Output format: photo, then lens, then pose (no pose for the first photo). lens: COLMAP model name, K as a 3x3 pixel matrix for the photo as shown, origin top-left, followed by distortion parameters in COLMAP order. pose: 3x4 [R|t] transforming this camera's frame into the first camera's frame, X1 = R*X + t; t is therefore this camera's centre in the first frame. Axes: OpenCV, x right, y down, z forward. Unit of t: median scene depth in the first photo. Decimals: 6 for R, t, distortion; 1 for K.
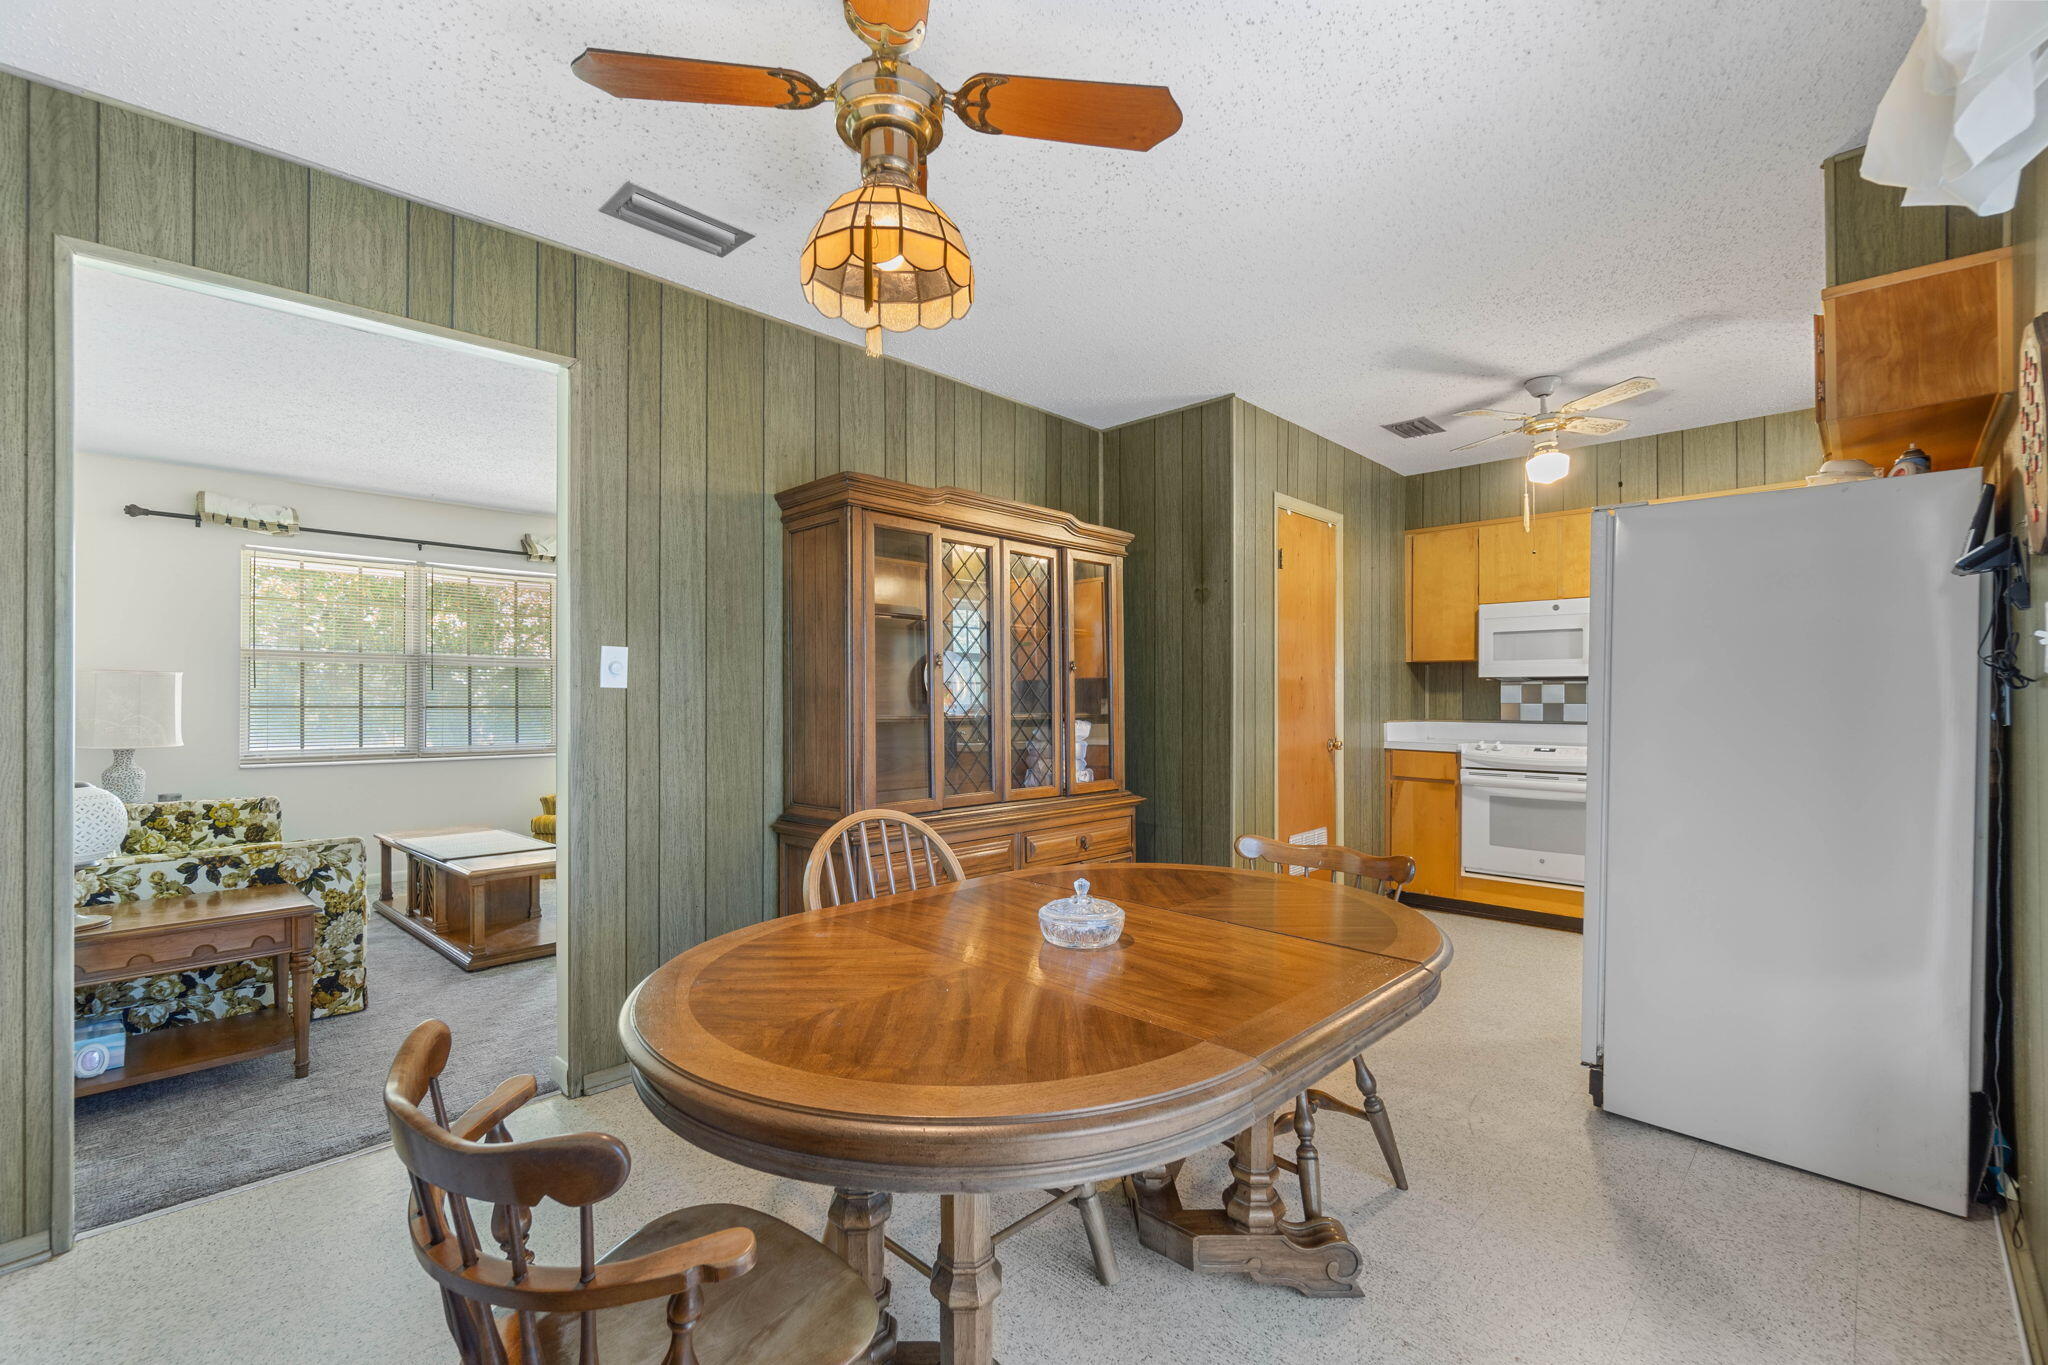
lens RADIAL K [[901.5, 0, 1033.1], [0, 901.5, 692.4], [0, 0, 1]] dist [-0.002589, -0.000089]
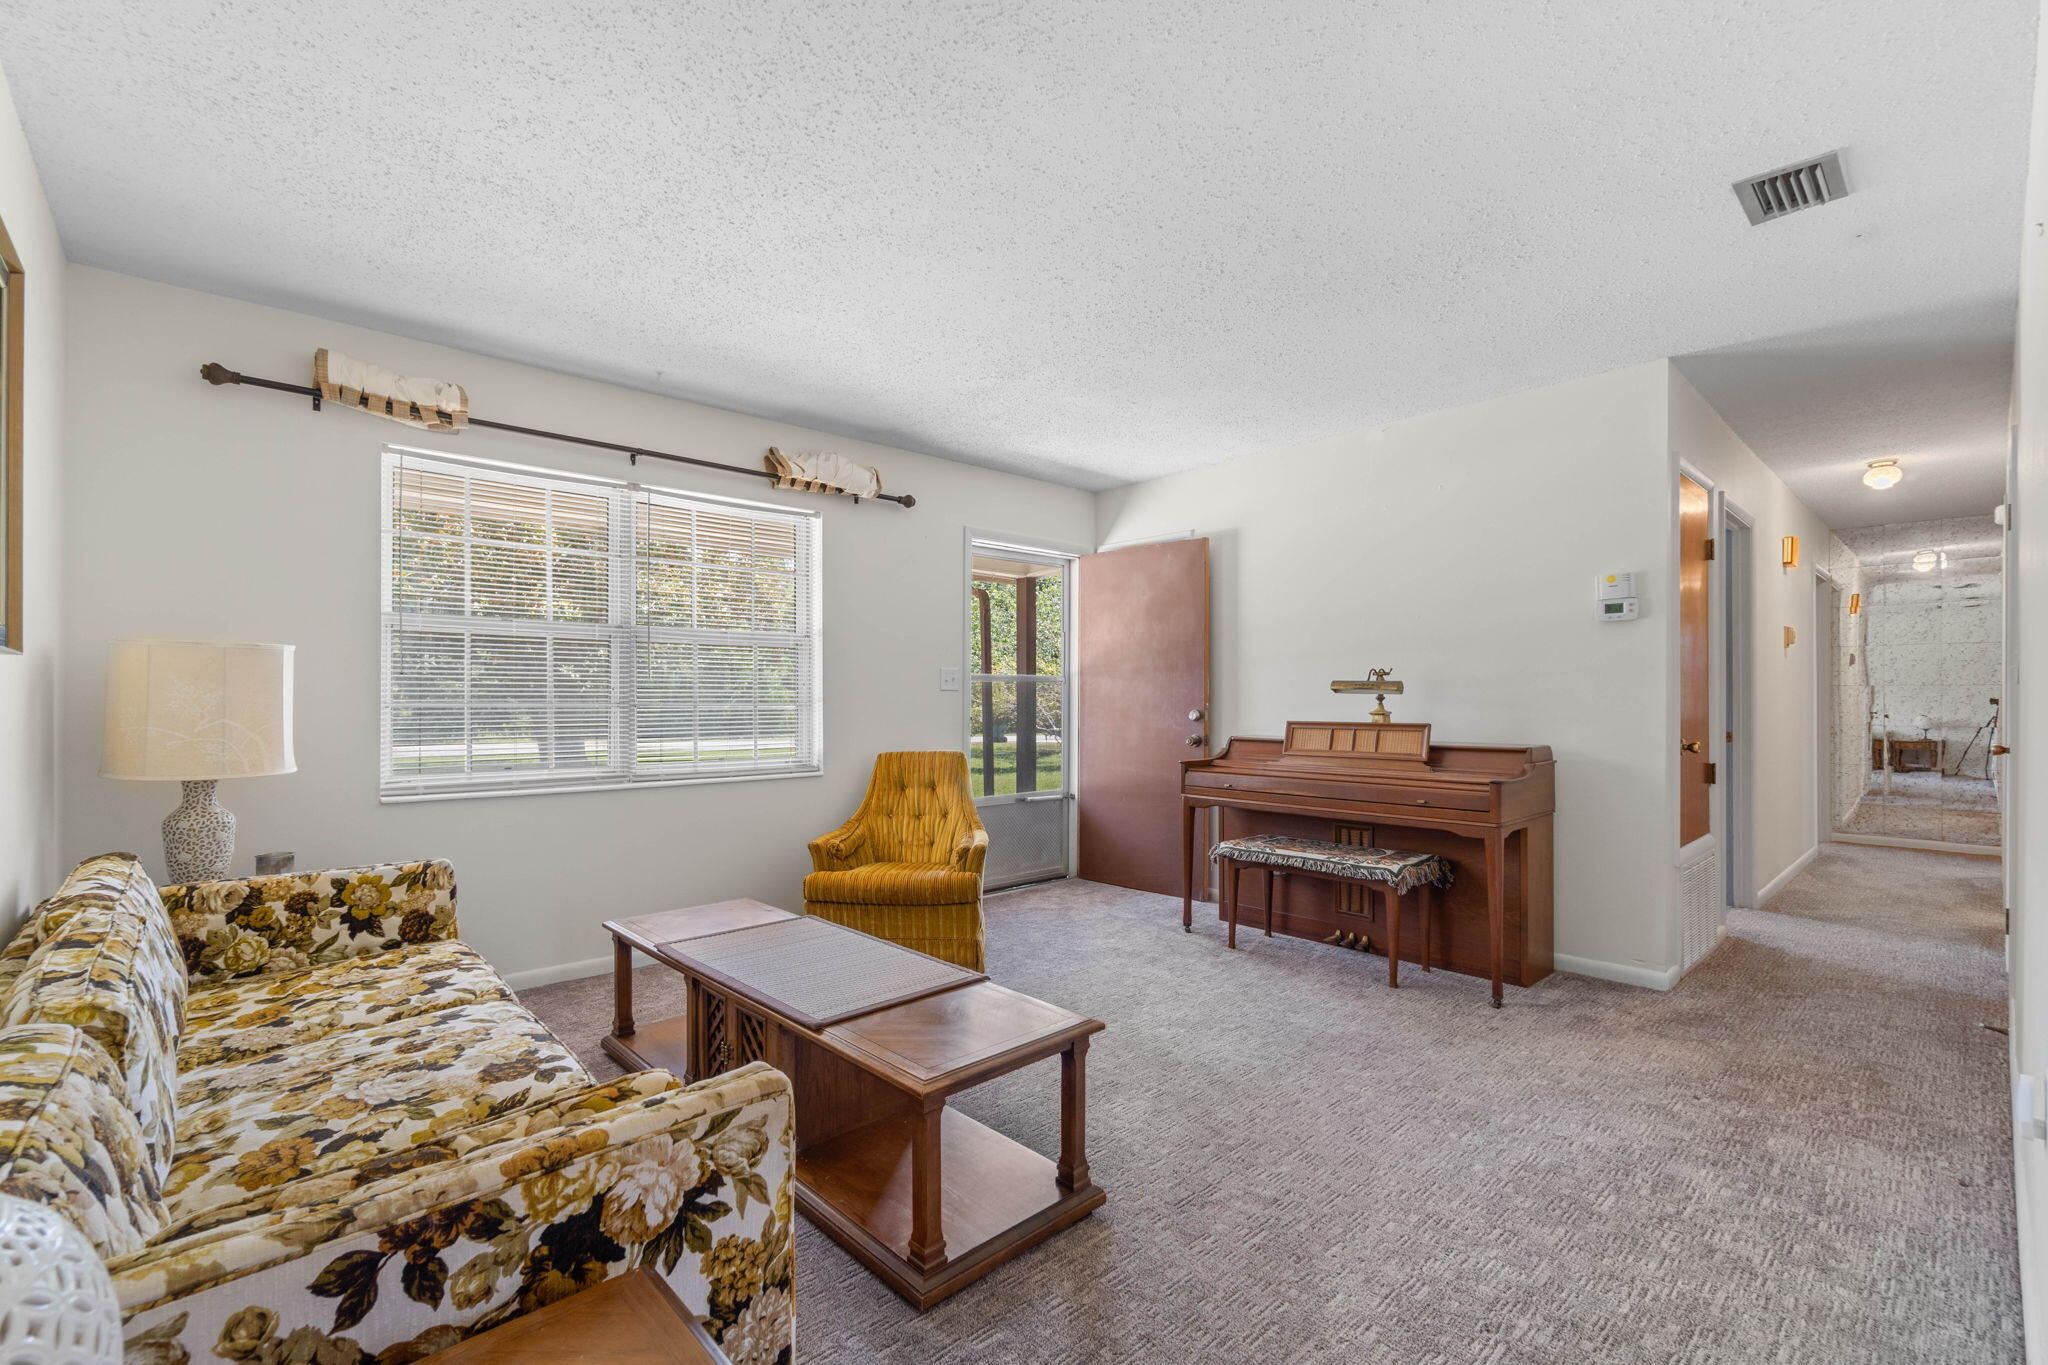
lens RADIAL K [[901.5, 0, 1019.9], [0, 901.5, 690.4], [0, 0, 1]] dist [-0.002589, -0.000089]
pose [[0.997537, 0.000205, -0.070141, -0.457587], [0.000006, 0.999995, 0.003008, 0.005220], [0.070142, -0.003001, 0.997533, 0.473133]]
